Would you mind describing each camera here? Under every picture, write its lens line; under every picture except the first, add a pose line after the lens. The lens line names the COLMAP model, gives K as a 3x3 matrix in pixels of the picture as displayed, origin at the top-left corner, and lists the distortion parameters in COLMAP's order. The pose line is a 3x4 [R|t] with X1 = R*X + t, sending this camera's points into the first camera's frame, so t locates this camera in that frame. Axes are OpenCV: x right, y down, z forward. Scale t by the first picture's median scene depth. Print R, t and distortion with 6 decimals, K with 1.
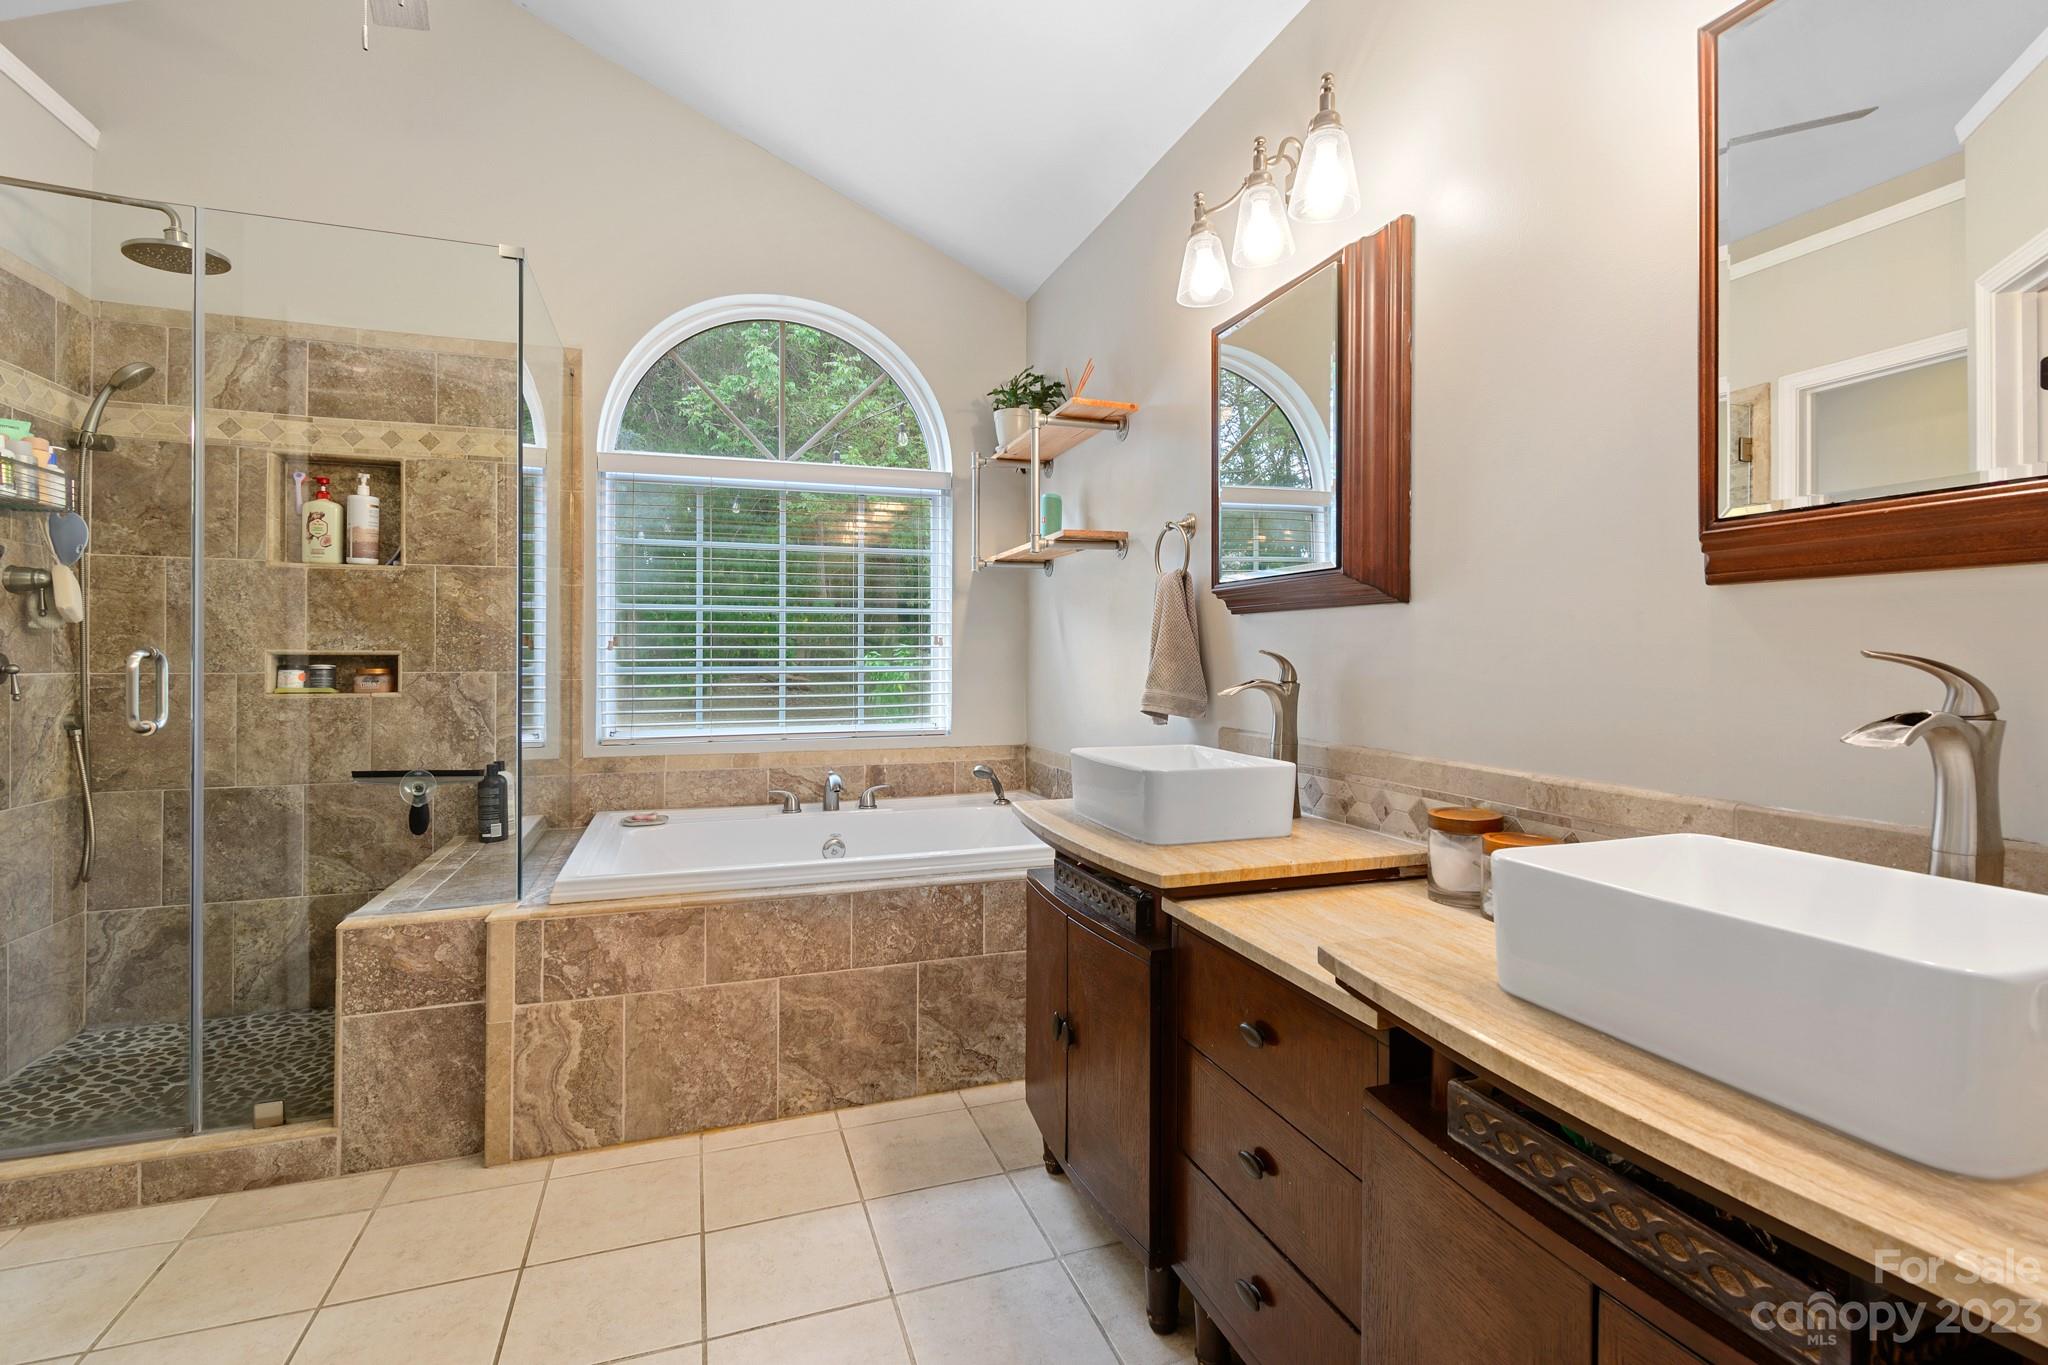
lens RADIAL K [[939.9, 0, 1035.2], [0, 939.9, 662.2], [0, 0, 1]] dist [0.003241, -0.001374]
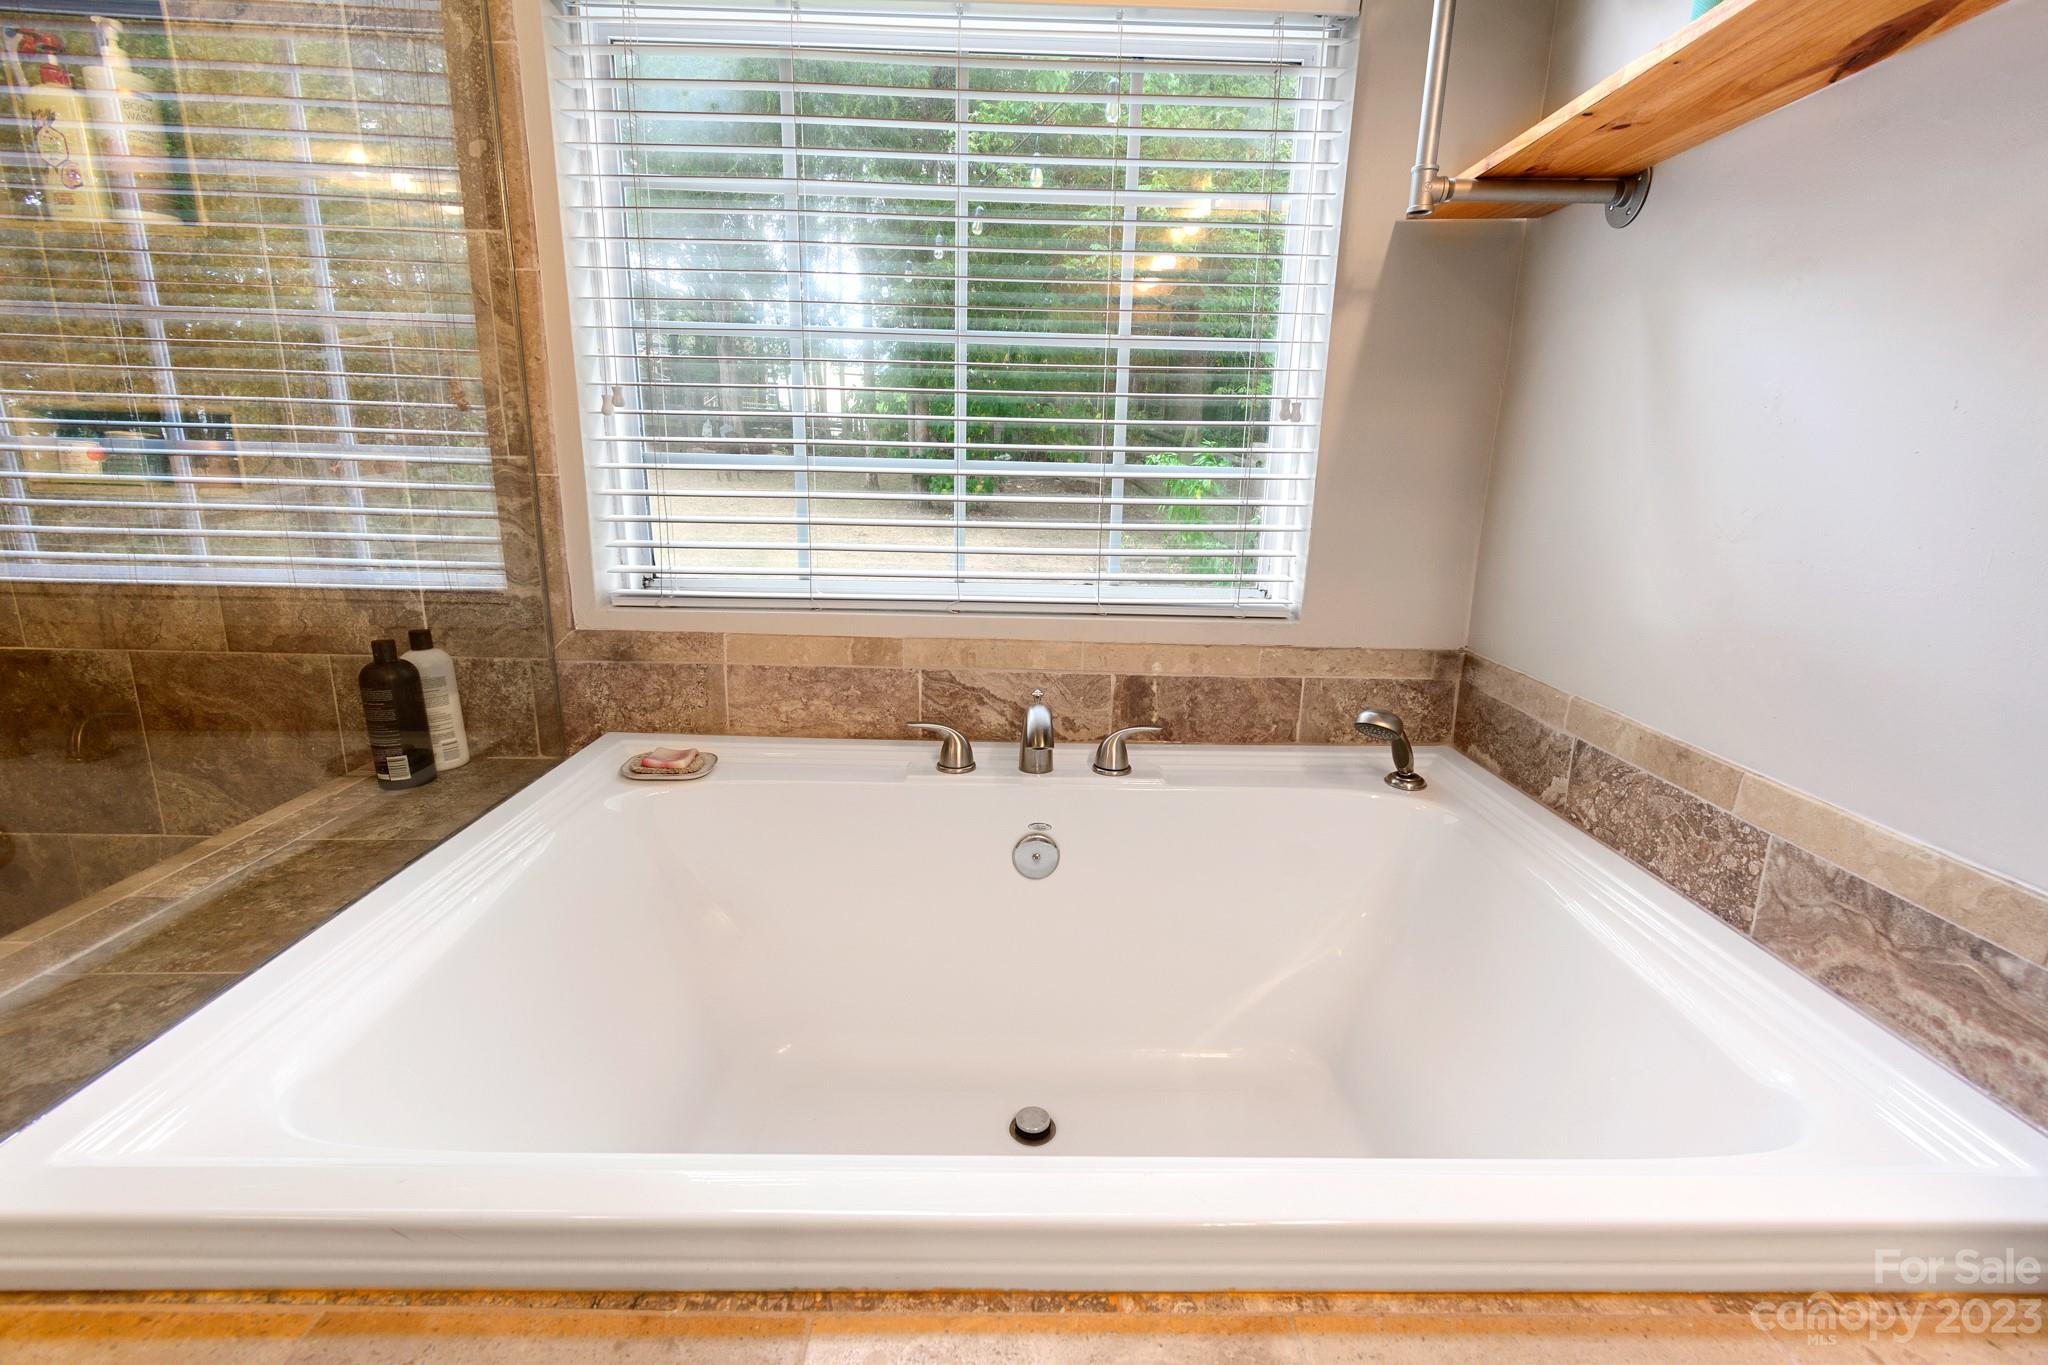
lens RADIAL K [[939.9, 0, 1036.2], [0, 939.9, 690.2], [0, 0, 1]] dist [0.003241, -0.001374]
pose [[0.950299, 0.098158, -0.295461, -0.075997], [-0.026716, 0.971209, 0.236726, 0.004267], [0.310191, -0.217067, 0.925561, 0.542925]]
